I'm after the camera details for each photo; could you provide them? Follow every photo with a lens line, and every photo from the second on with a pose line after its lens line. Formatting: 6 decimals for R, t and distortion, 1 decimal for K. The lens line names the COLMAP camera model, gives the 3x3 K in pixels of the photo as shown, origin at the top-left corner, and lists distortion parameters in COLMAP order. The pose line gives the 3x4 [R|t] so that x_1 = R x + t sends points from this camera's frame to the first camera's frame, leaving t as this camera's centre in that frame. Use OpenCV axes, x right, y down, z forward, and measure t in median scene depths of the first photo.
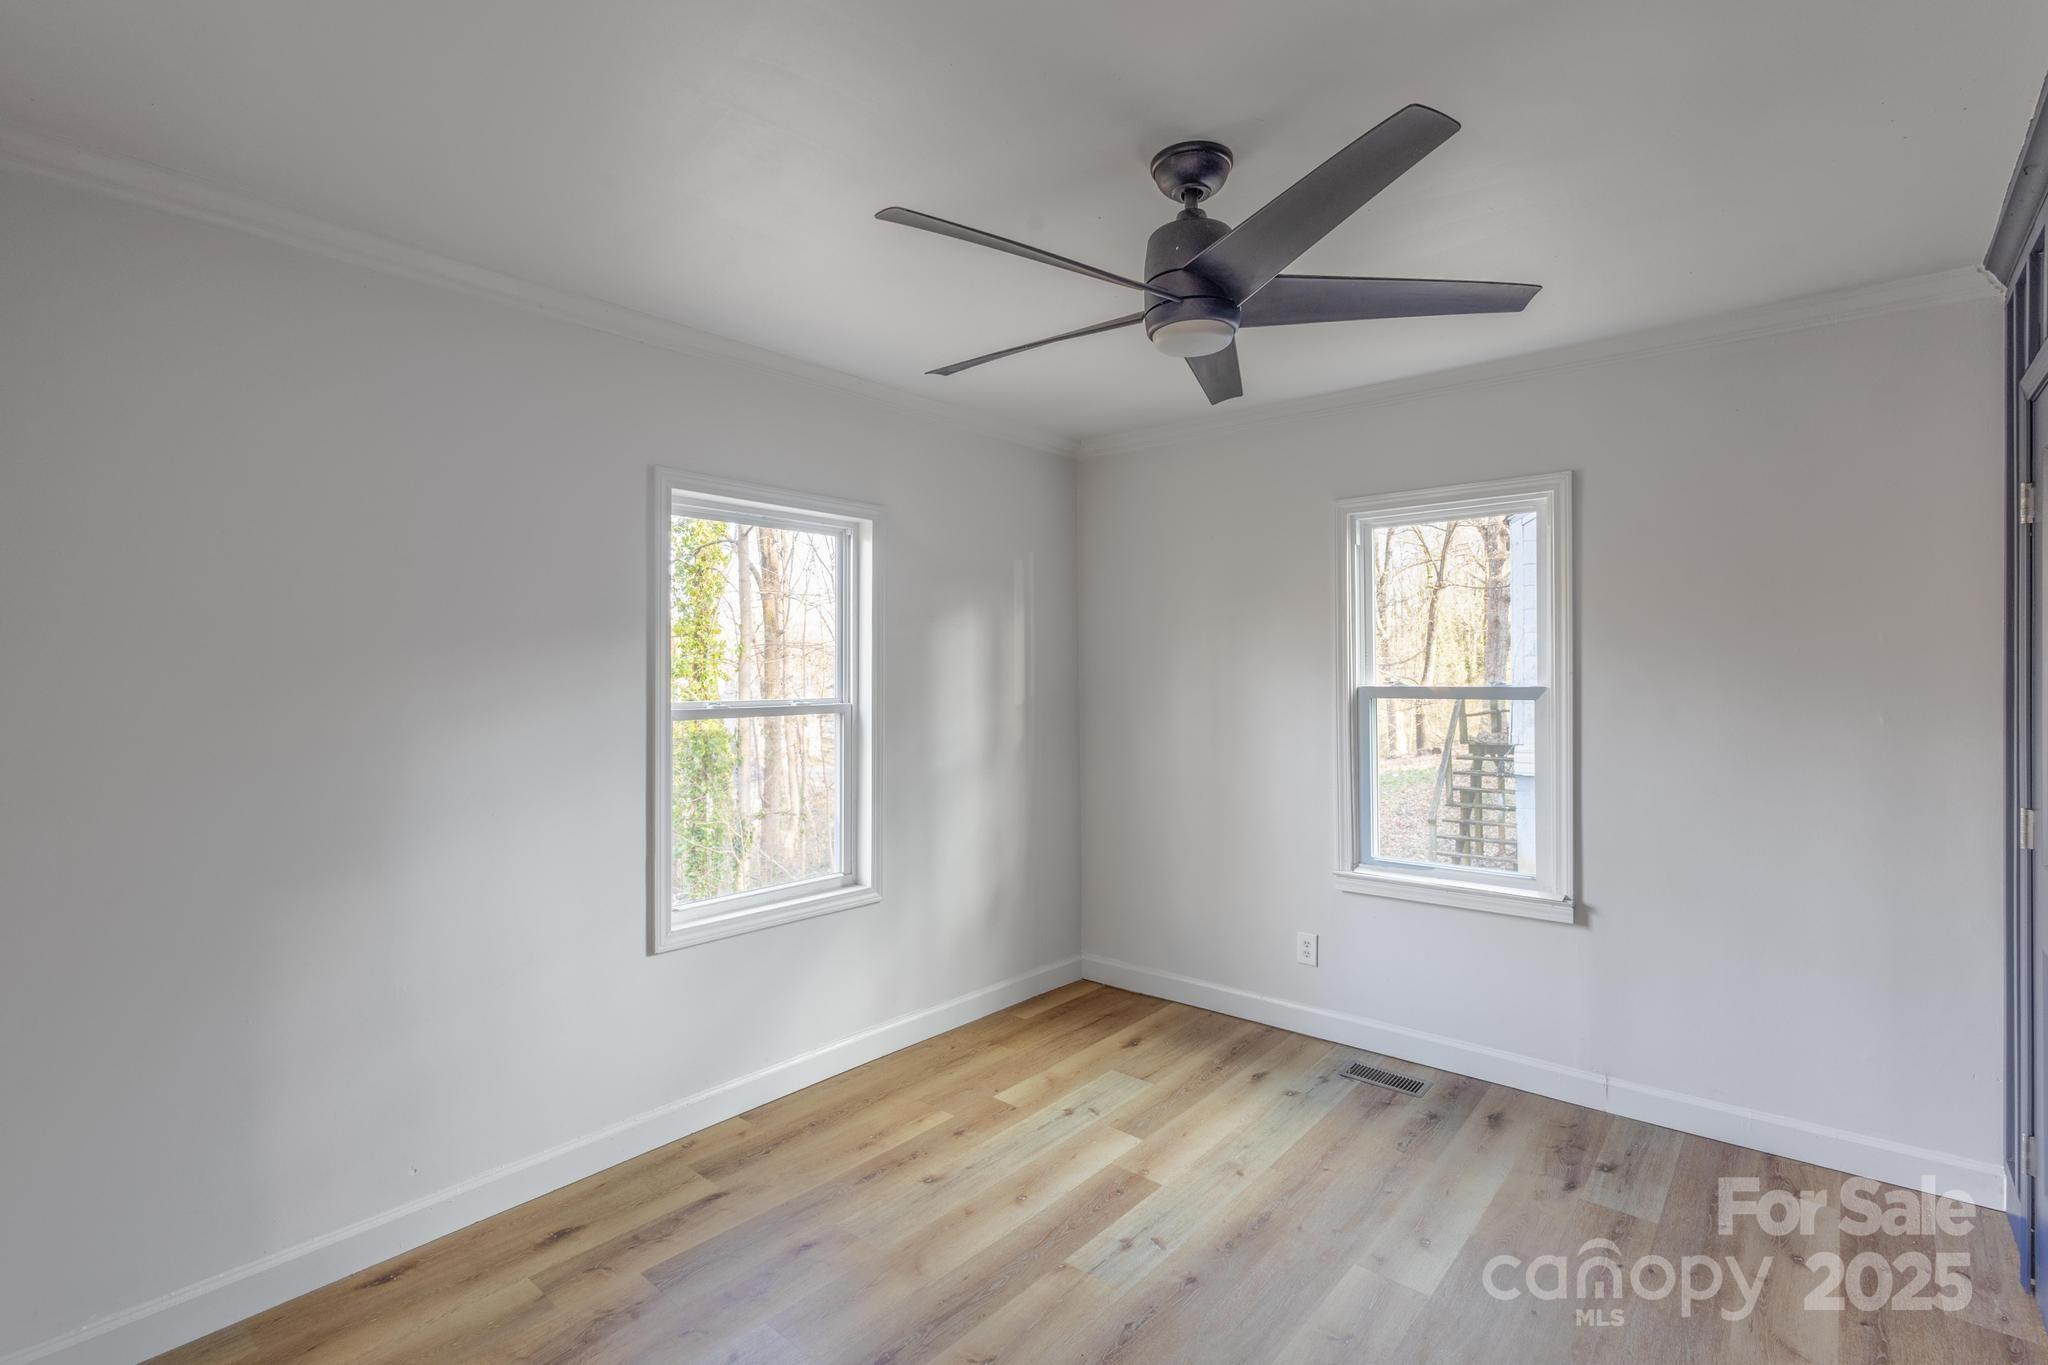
lens RADIAL K [[958.9, 0, 1025.2], [0, 958.9, 669.7], [0, 0, 1]] dist [-0.000113, -0.000027]
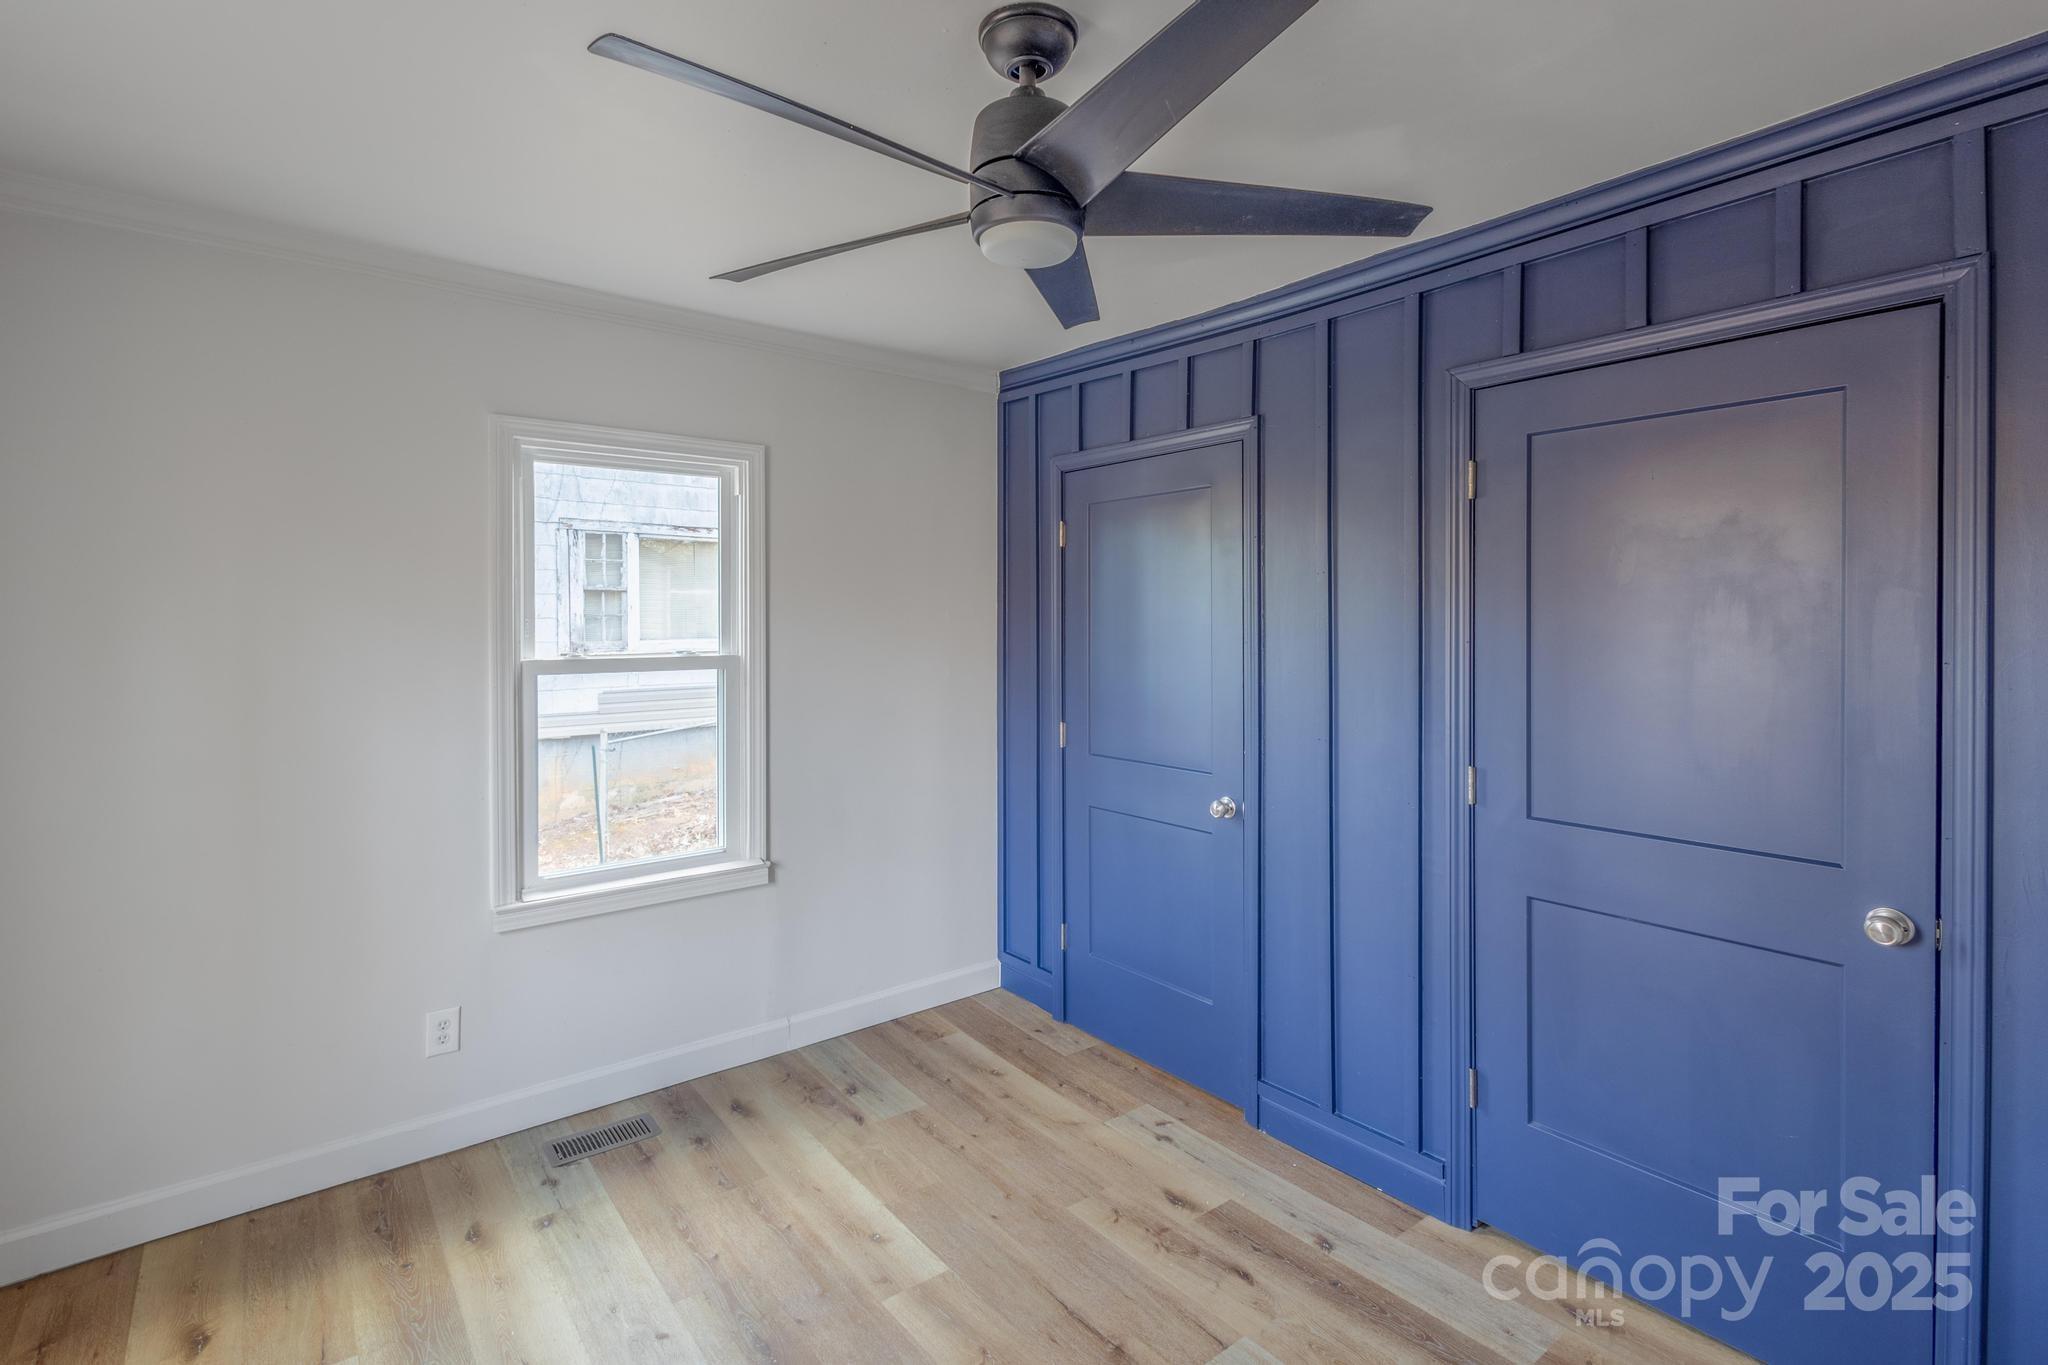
lens RADIAL K [[949.5, 0, 1025.6], [0, 949.5, 633.7], [0, 0, 1]] dist [0.002752, 0.000079]
pose [[0.196496, 0.002355, 0.980502, -0.375427], [0.008747, 0.999953, -0.004155, 0.002037], [-0.980466, 0.009393, 0.196466, 0.517434]]
